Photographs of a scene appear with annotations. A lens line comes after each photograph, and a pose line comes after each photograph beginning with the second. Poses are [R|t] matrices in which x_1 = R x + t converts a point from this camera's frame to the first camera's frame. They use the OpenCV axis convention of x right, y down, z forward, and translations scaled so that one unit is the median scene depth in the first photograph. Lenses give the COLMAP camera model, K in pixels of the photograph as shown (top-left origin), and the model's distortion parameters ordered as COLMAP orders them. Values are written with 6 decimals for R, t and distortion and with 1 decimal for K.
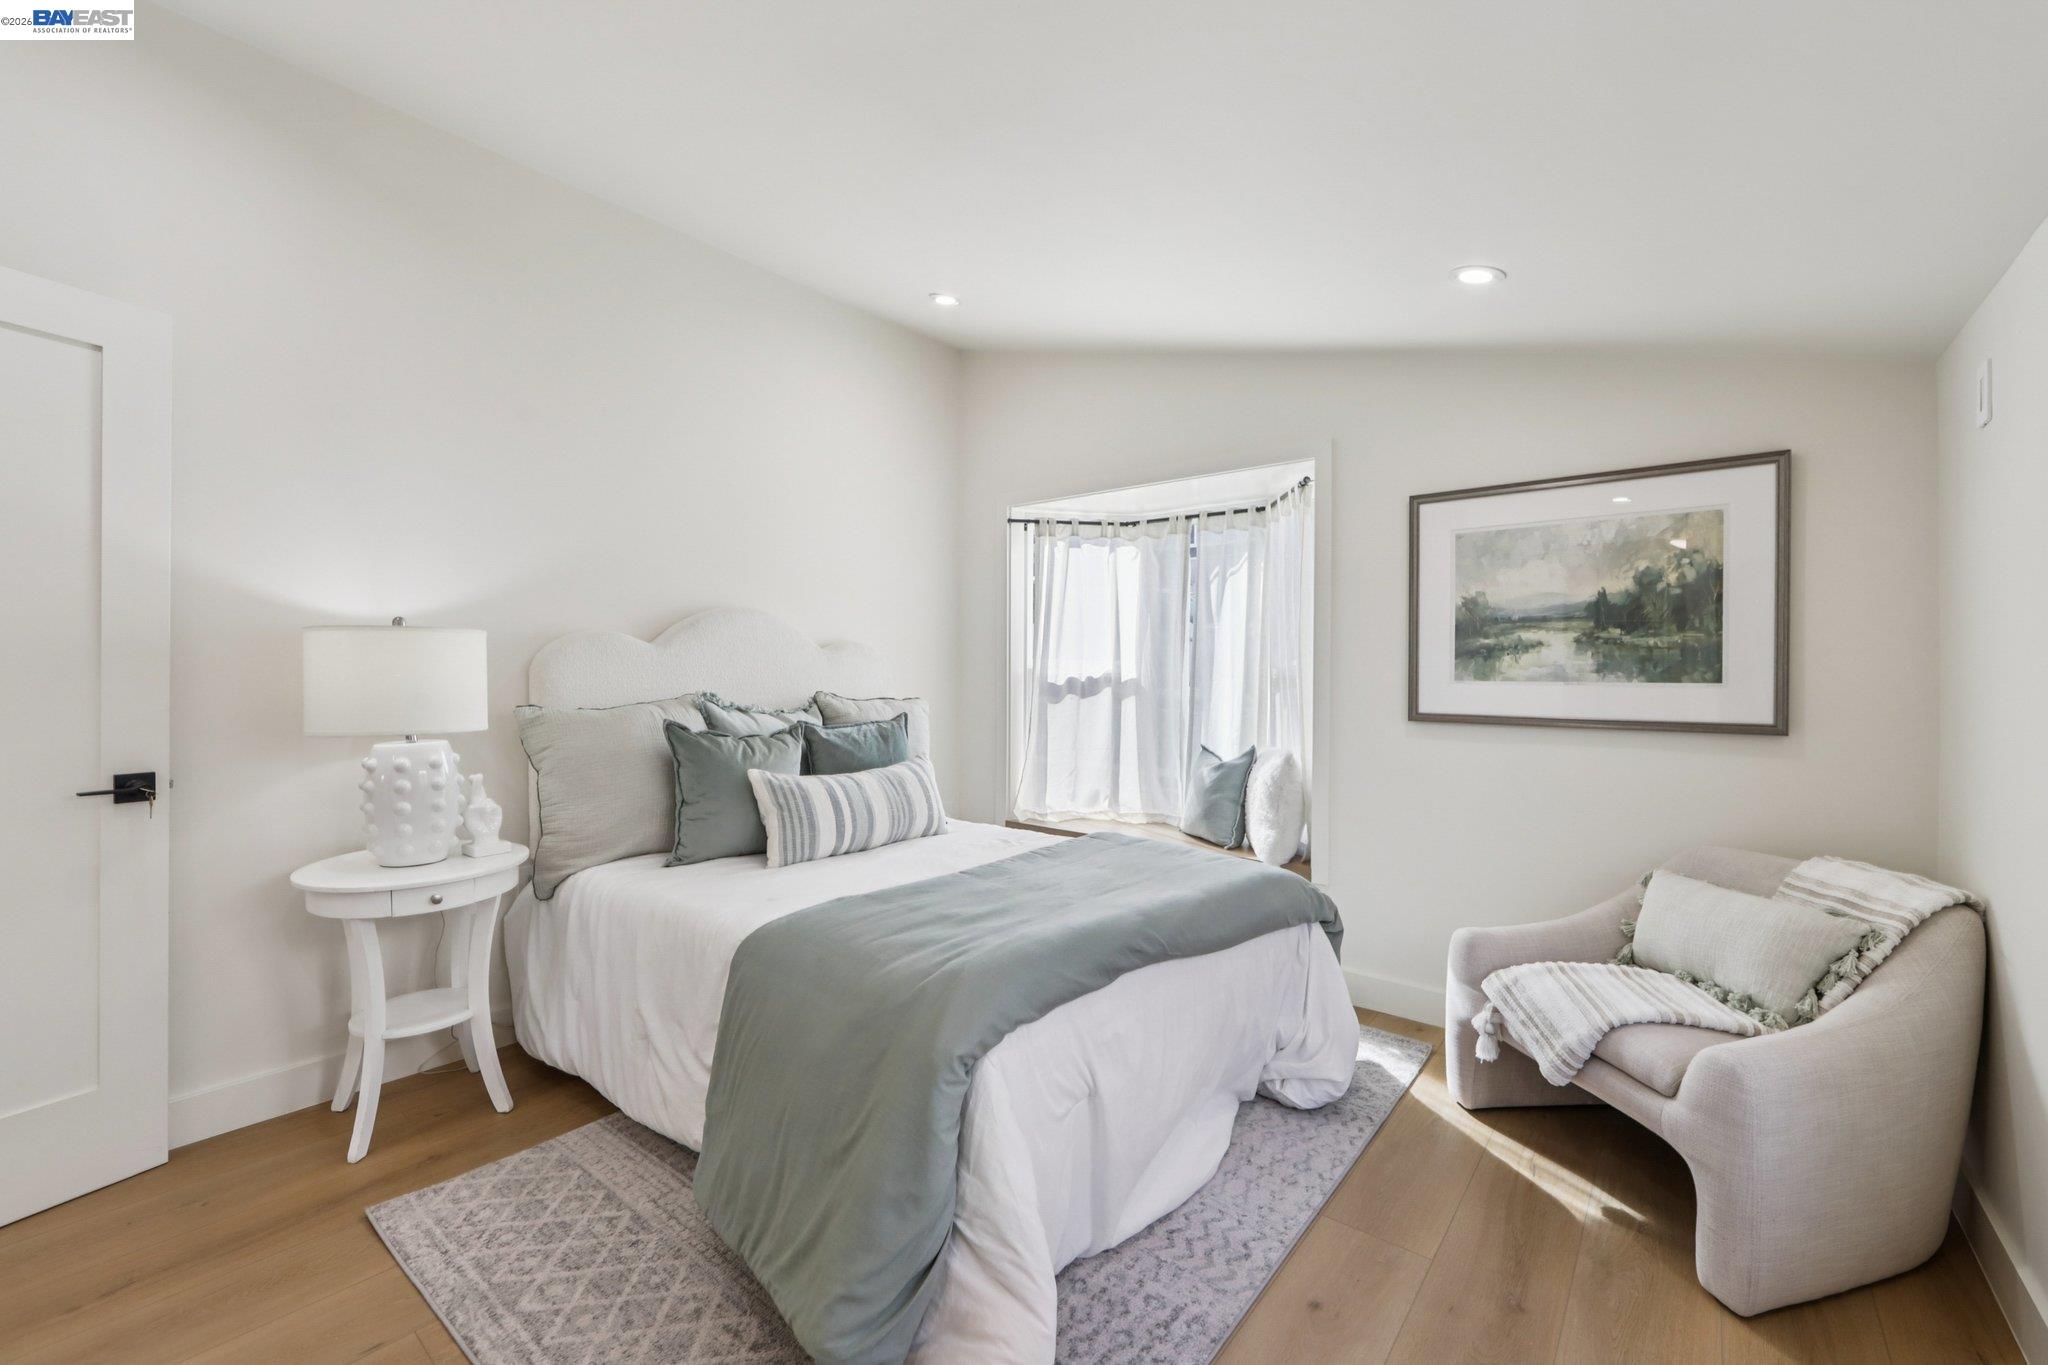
lens RADIAL K [[817.5, 0, 1033.5], [0, 817.5, 669.7], [0, 0, 1]] dist [-0.000735, 0.000175]
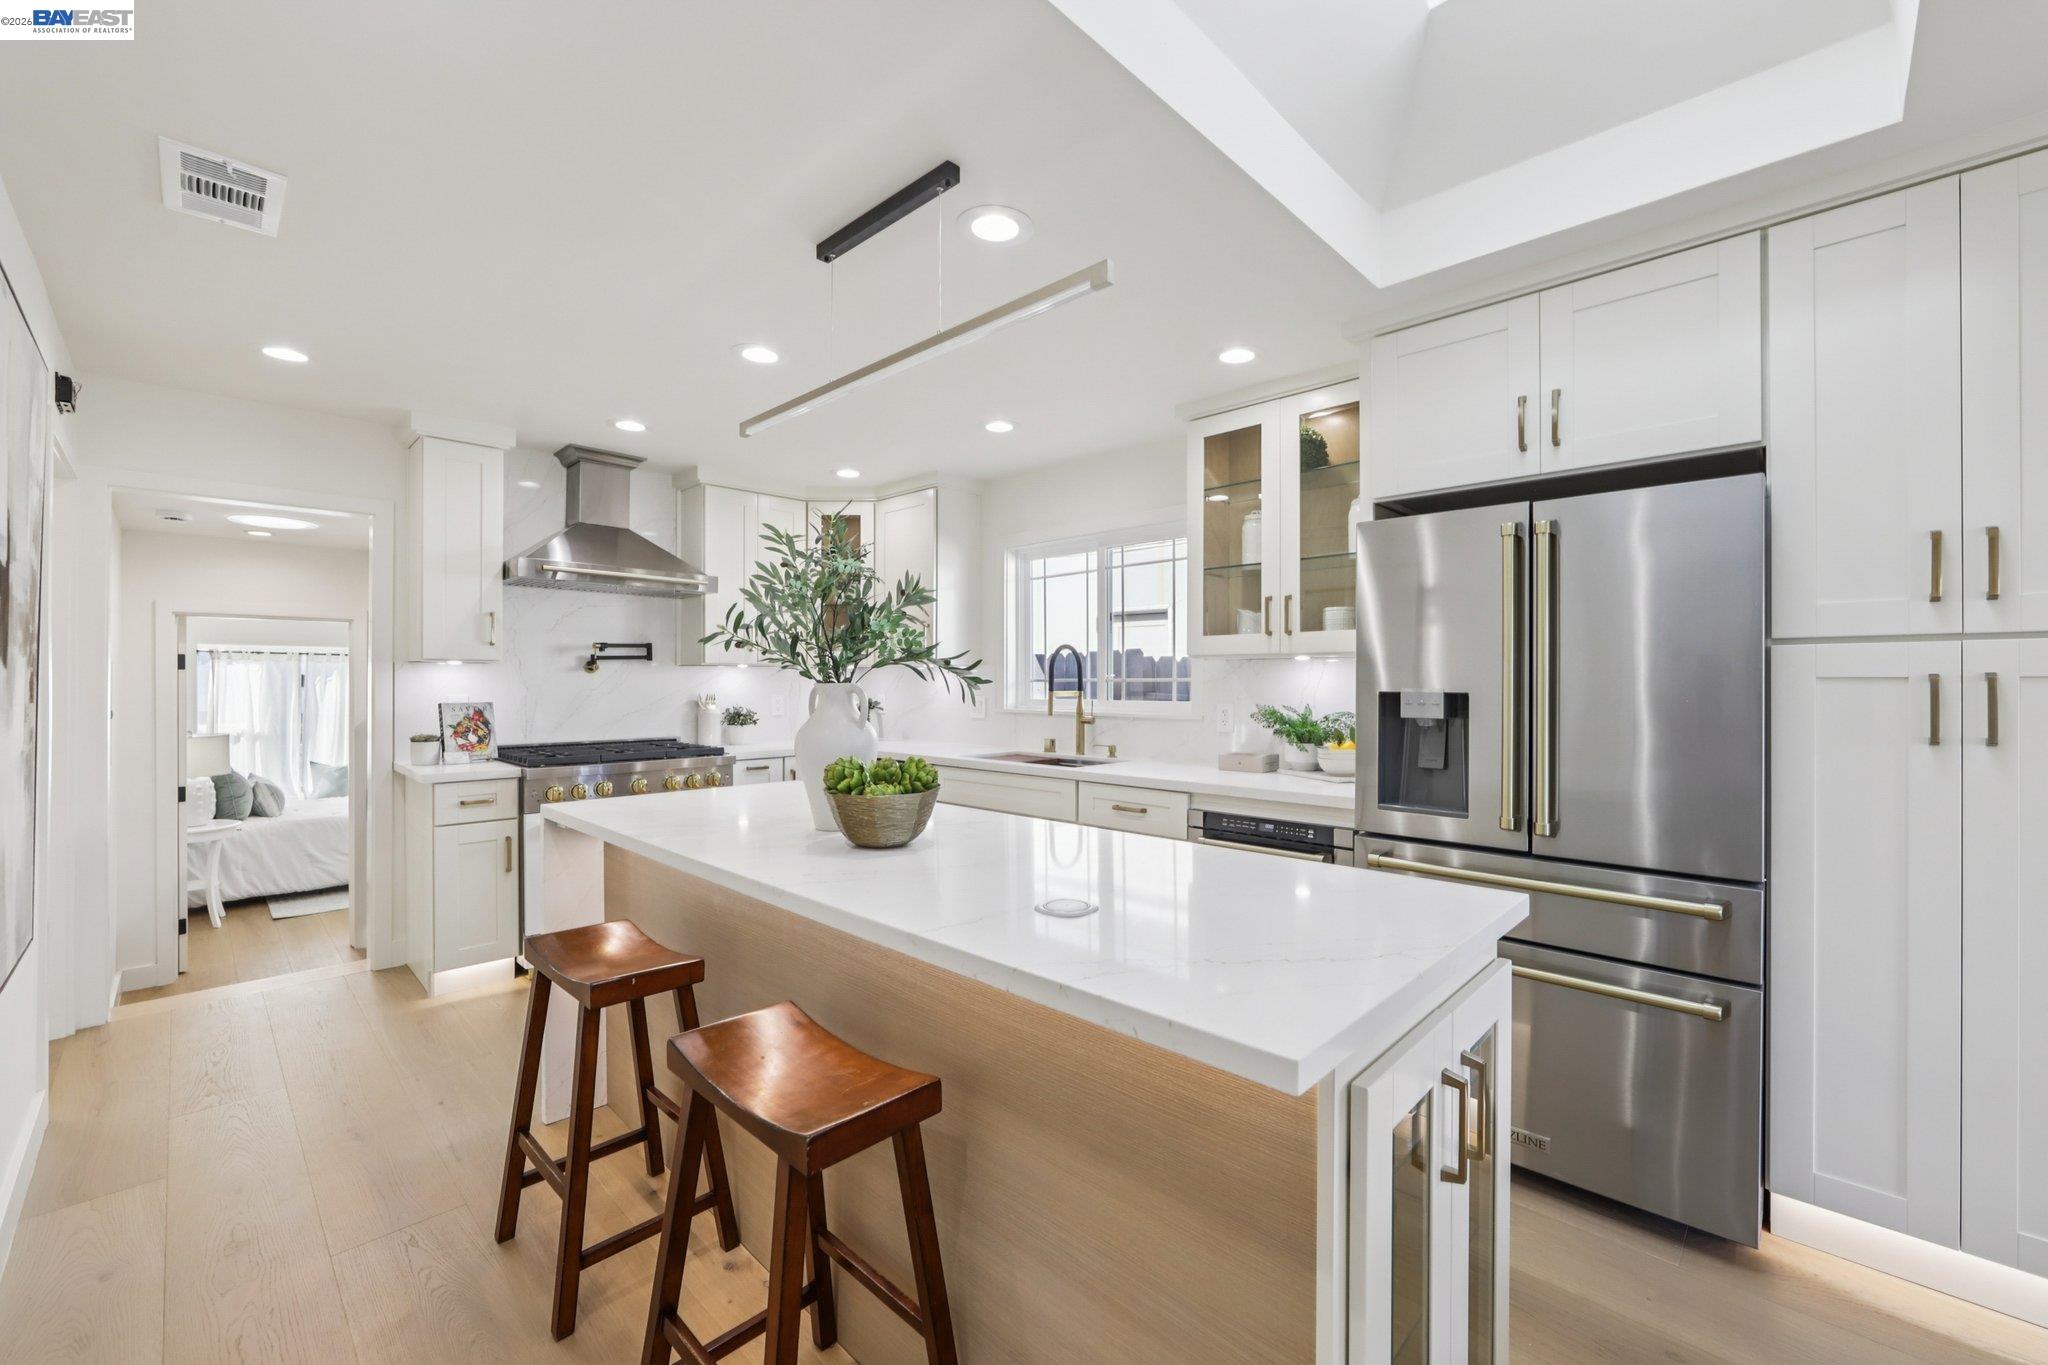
lens RADIAL K [[826.5, 0, 1042.8], [0, 826.5, 683.8], [0, 0, 1]] dist [-0.006541, -0.000032]
pose [[0.072719, -0.017373, 0.997201, -1.764477], [0.002775, 0.999848, 0.017216, -0.139862], [-0.997349, 0.001516, 0.072756, -1.026745]]
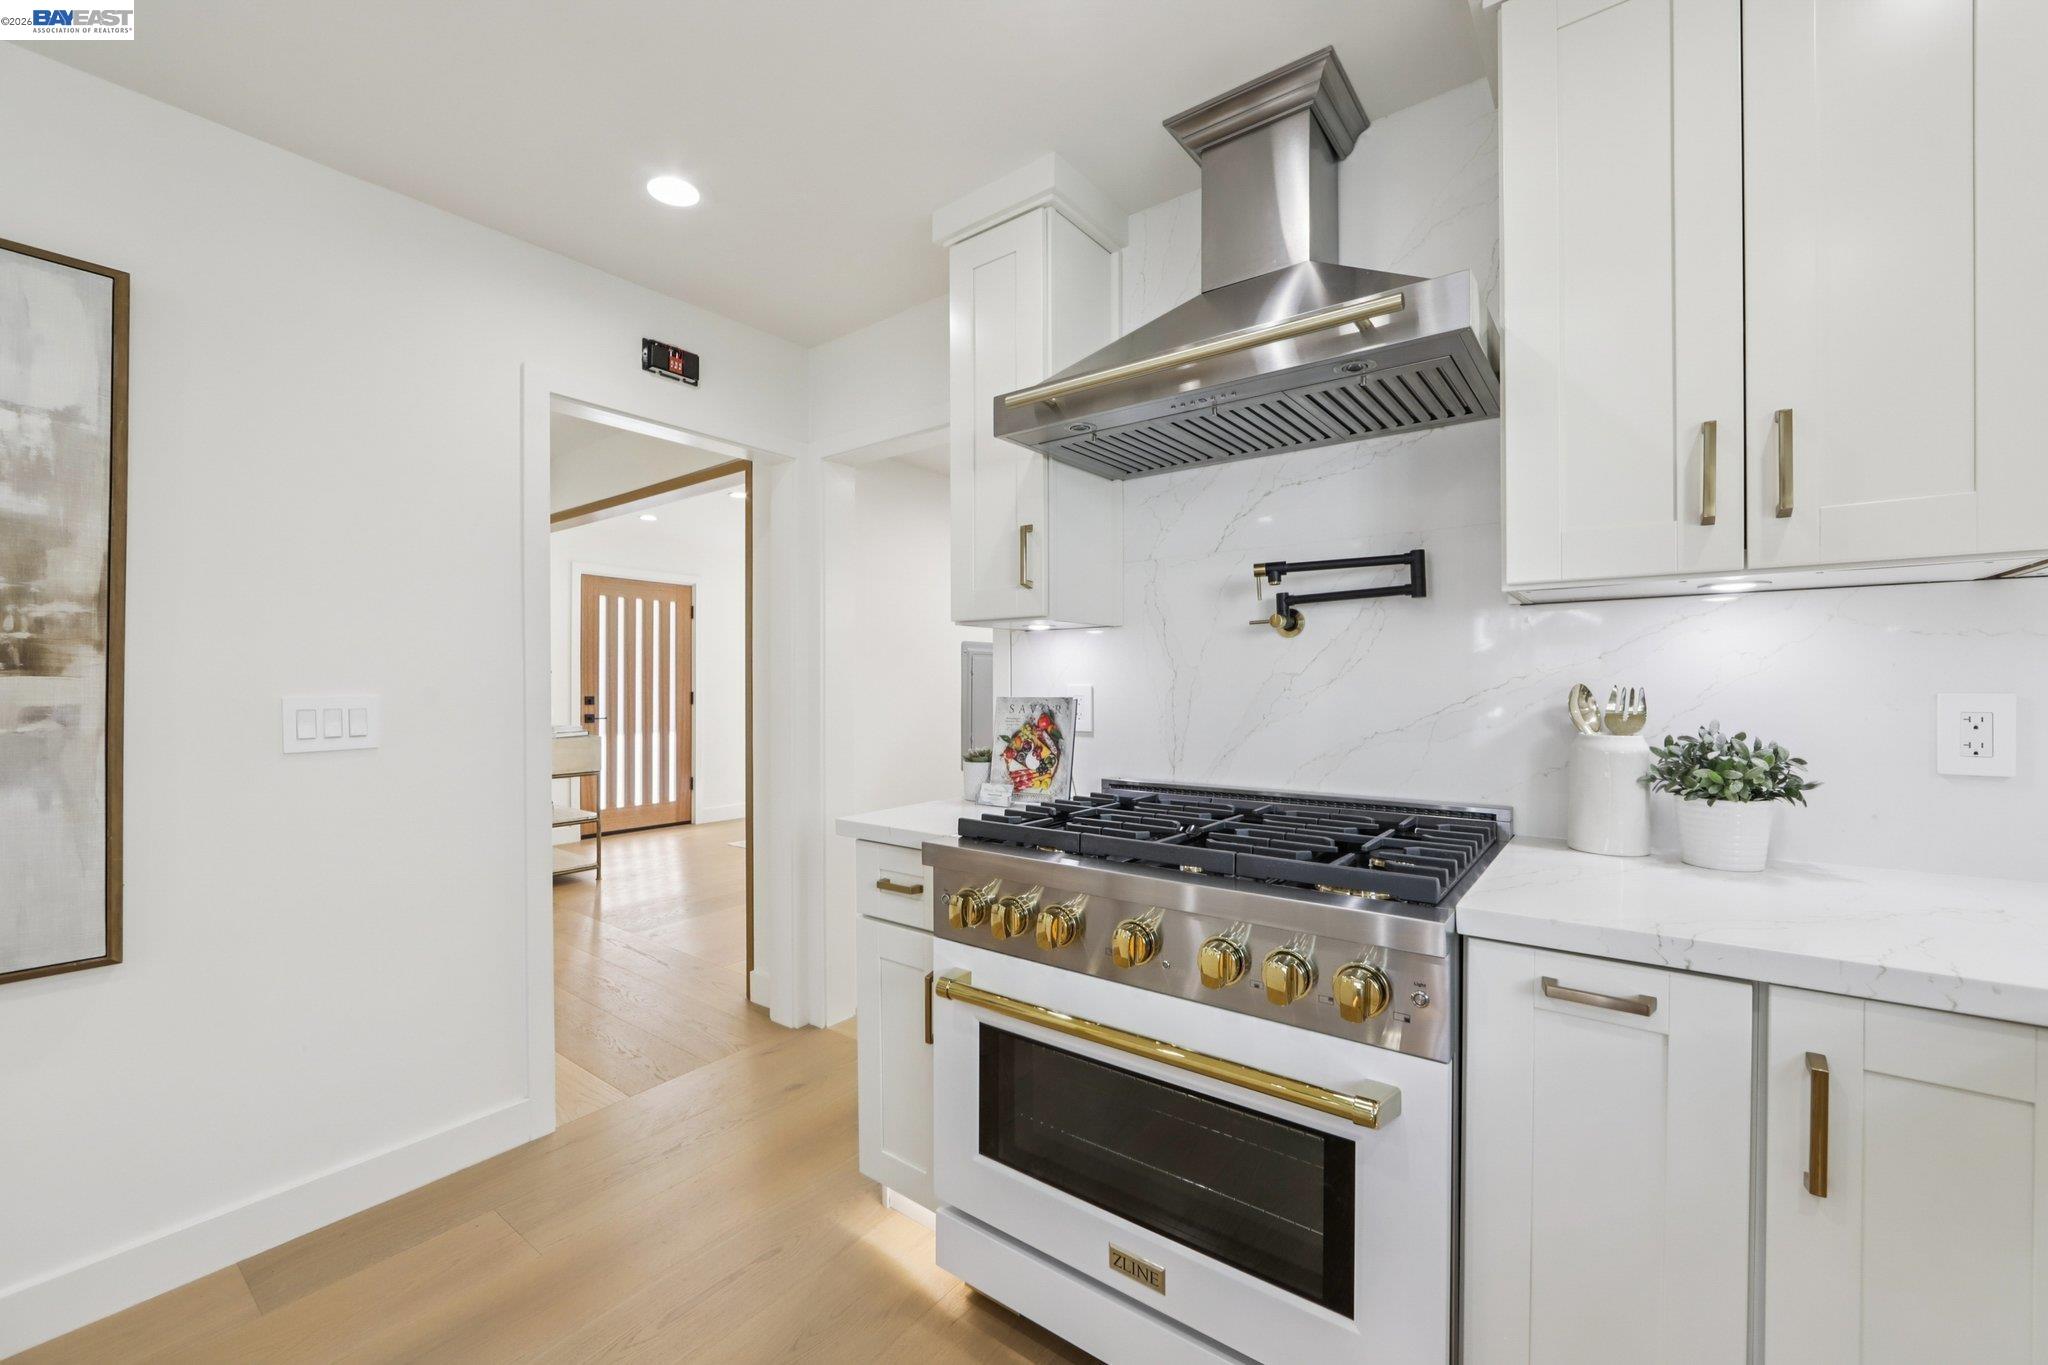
lens RADIAL K [[826.0, 0, 1023.5], [0, 826.0, 689.6], [0, 0, 1]] dist [0.000830, 0.000216]
pose [[0.999121, -0.015469, 0.038973, -0.896788], [0.015391, 0.999879, 0.002294, -0.110097], [-0.039004, -0.001692, 0.999238, -0.825195]]
